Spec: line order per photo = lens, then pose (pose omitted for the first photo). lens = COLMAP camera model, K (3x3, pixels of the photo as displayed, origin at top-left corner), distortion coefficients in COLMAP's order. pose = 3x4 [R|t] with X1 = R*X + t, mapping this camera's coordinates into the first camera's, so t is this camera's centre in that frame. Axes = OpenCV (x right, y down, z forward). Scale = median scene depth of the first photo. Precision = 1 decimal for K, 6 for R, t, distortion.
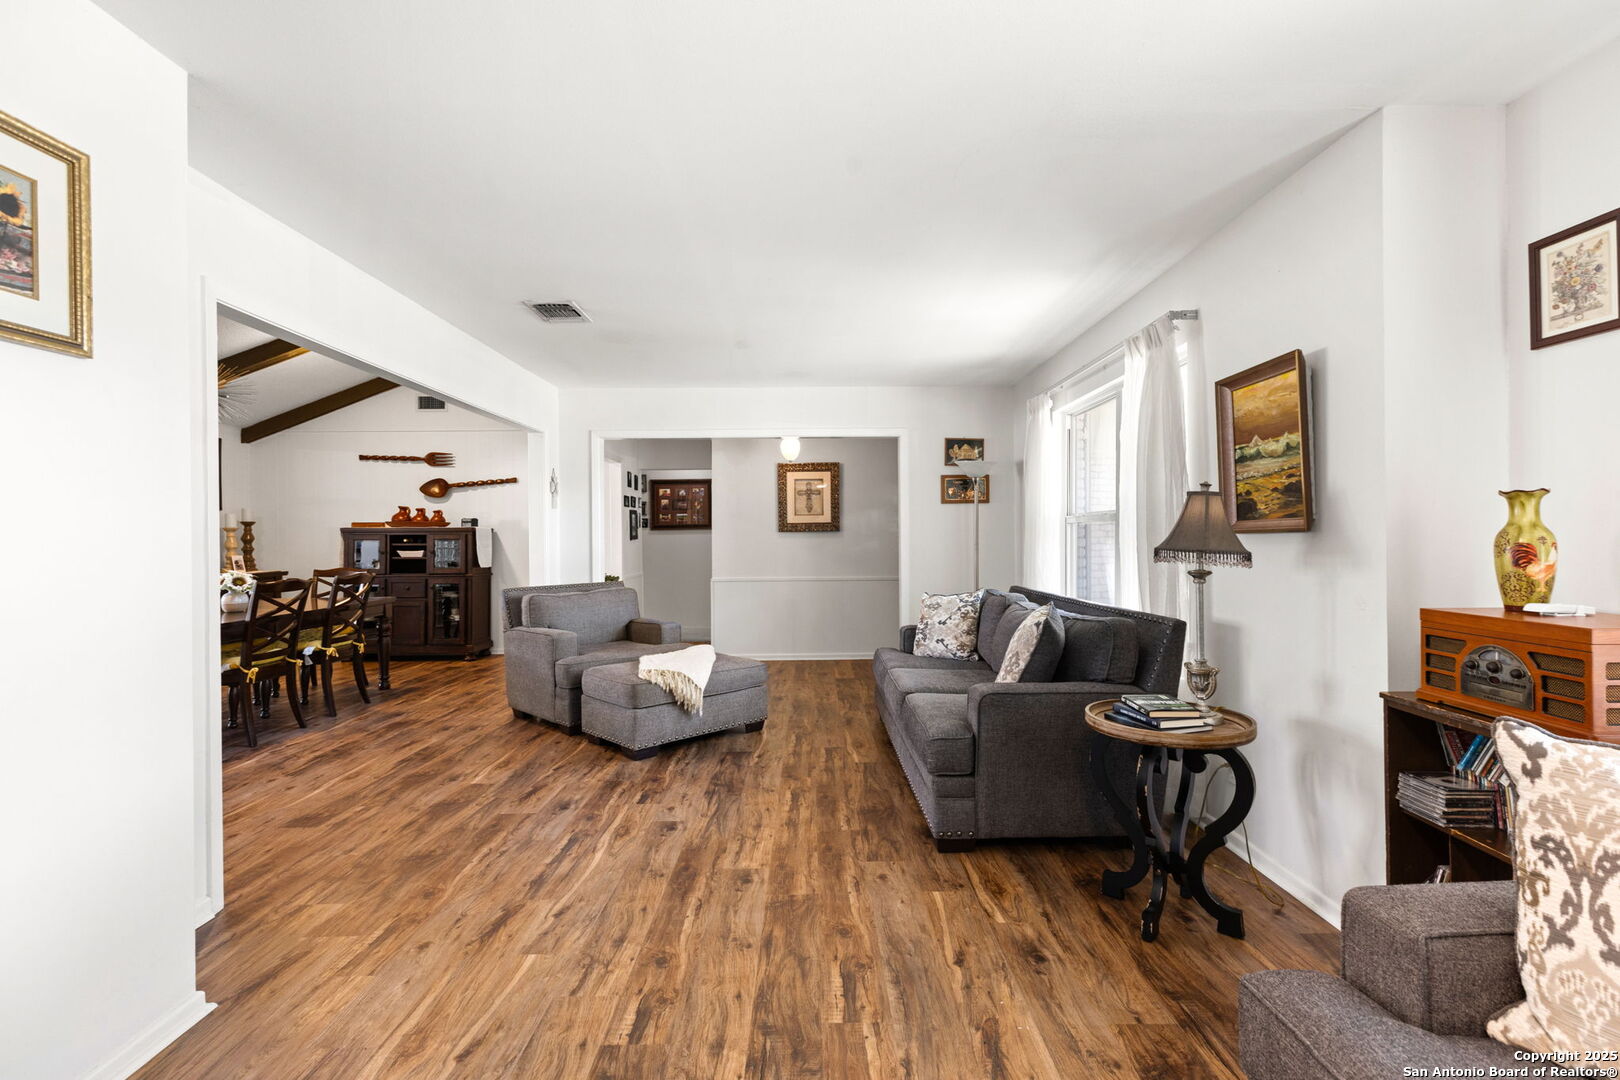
lens RADIAL K [[737.8, 0, 810.2], [0, 737.8, 535.8], [0, 0, 1]] dist [0.004076, 0.000574]
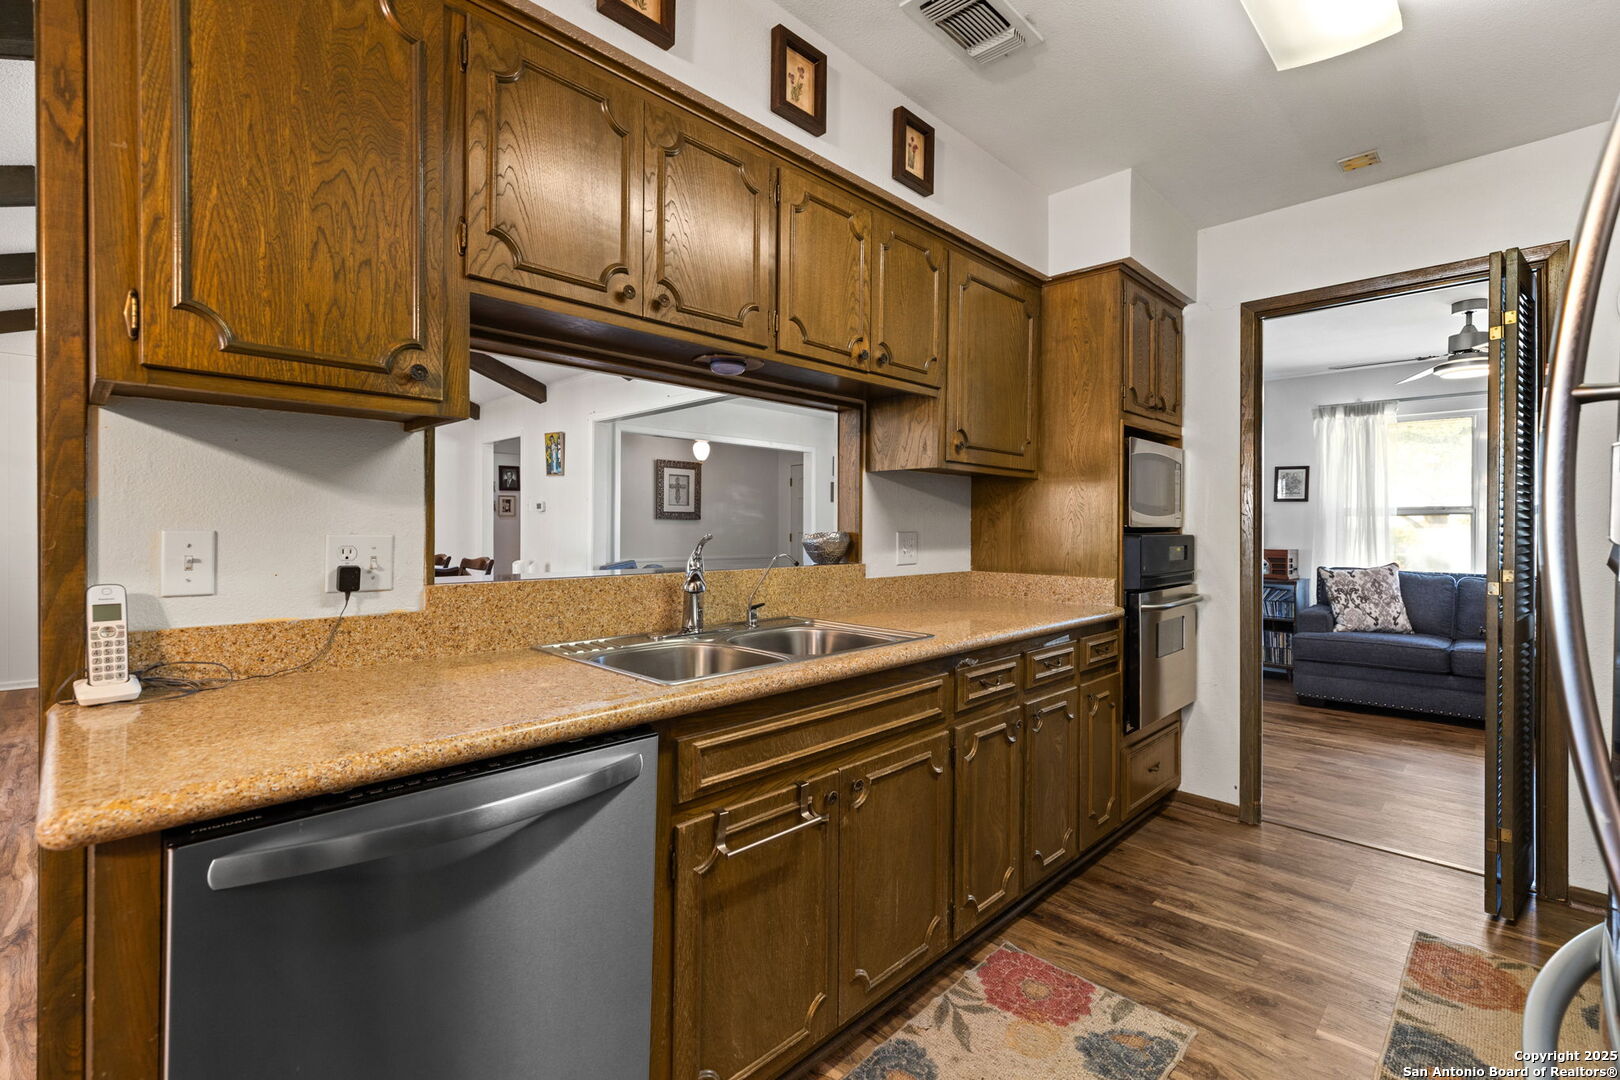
lens RADIAL K [[737.8, 0, 814.0], [0, 737.8, 534.0], [0, 0, 1]] dist [0.004076, 0.000574]
pose [[0.696150, 0.002706, 0.717891, -0.701127], [-0.008512, 0.999954, 0.004486, 0.010662], [-0.717845, -0.009234, 0.696141, 0.020334]]
